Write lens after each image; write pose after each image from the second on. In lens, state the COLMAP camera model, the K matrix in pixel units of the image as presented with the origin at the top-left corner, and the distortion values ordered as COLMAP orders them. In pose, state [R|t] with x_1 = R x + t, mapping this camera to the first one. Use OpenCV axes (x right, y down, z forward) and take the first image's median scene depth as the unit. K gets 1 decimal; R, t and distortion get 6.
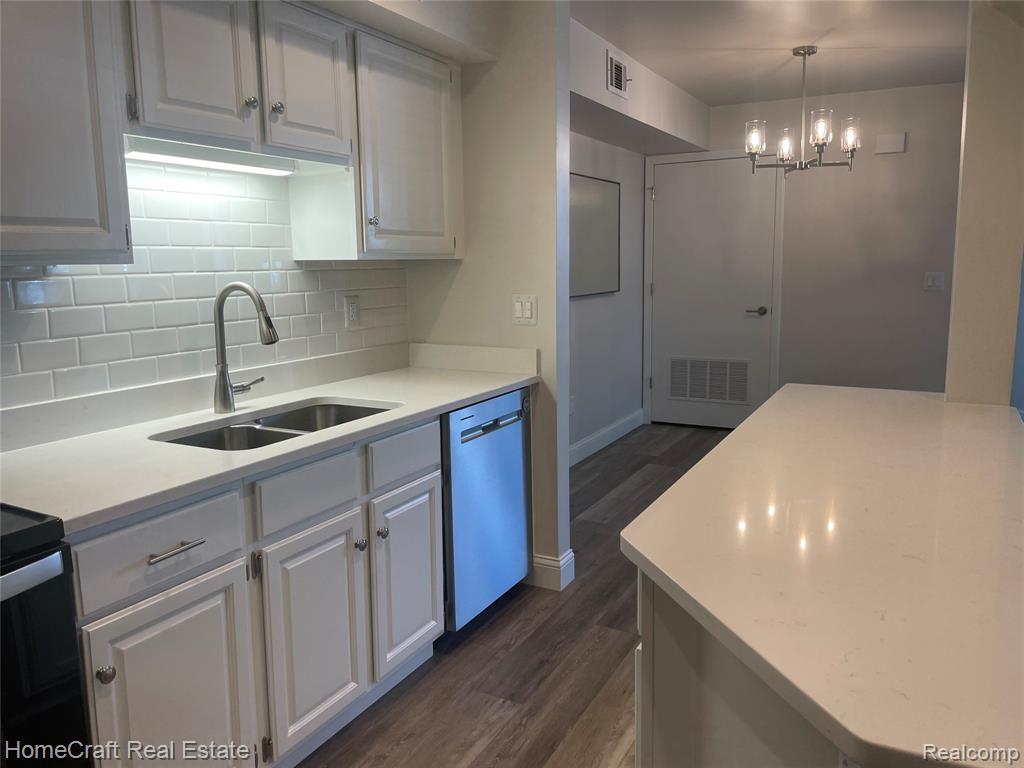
lens RADIAL K [[778.9, 0, 512.0], [0, 778.9, 384.0], [0, 0, 1]] dist [0.104994, -0.147847]
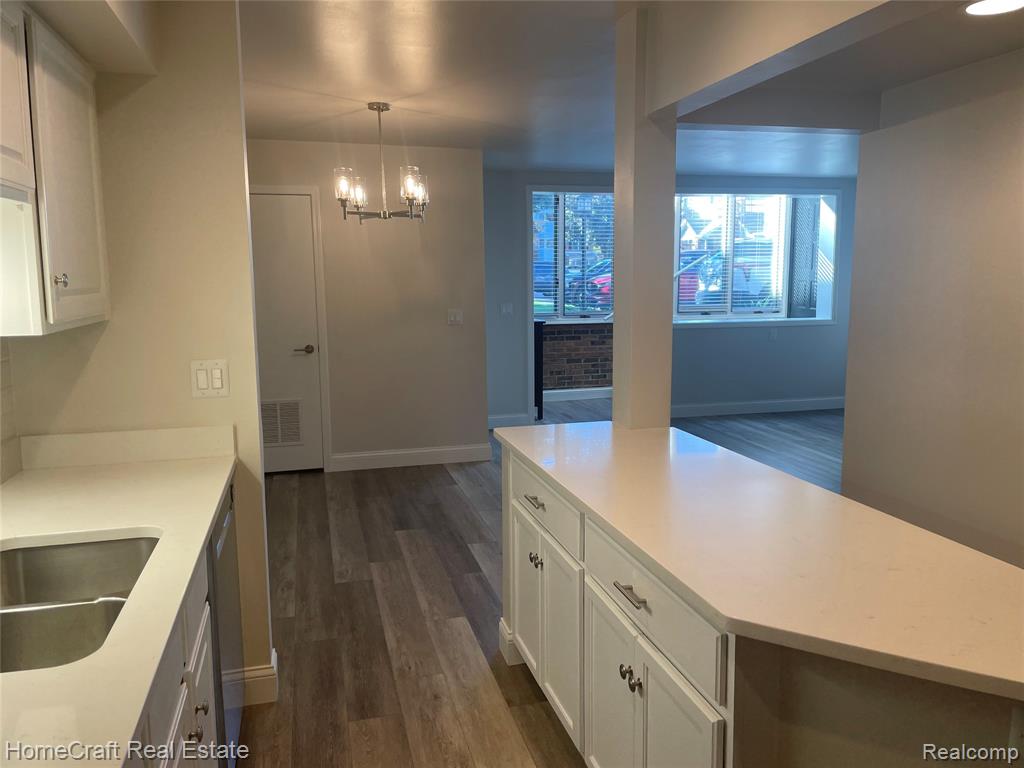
lens RADIAL K [[778.9, 0, 512.0], [0, 778.9, 384.0], [0, 0, 1]] dist [0.104994, -0.147847]
pose [[0.730327, -0.093825, 0.676624, -0.246476], [0.111278, 0.993632, 0.017674, -0.054098], [-0.673973, 0.062385, 0.736117, 0.136008]]
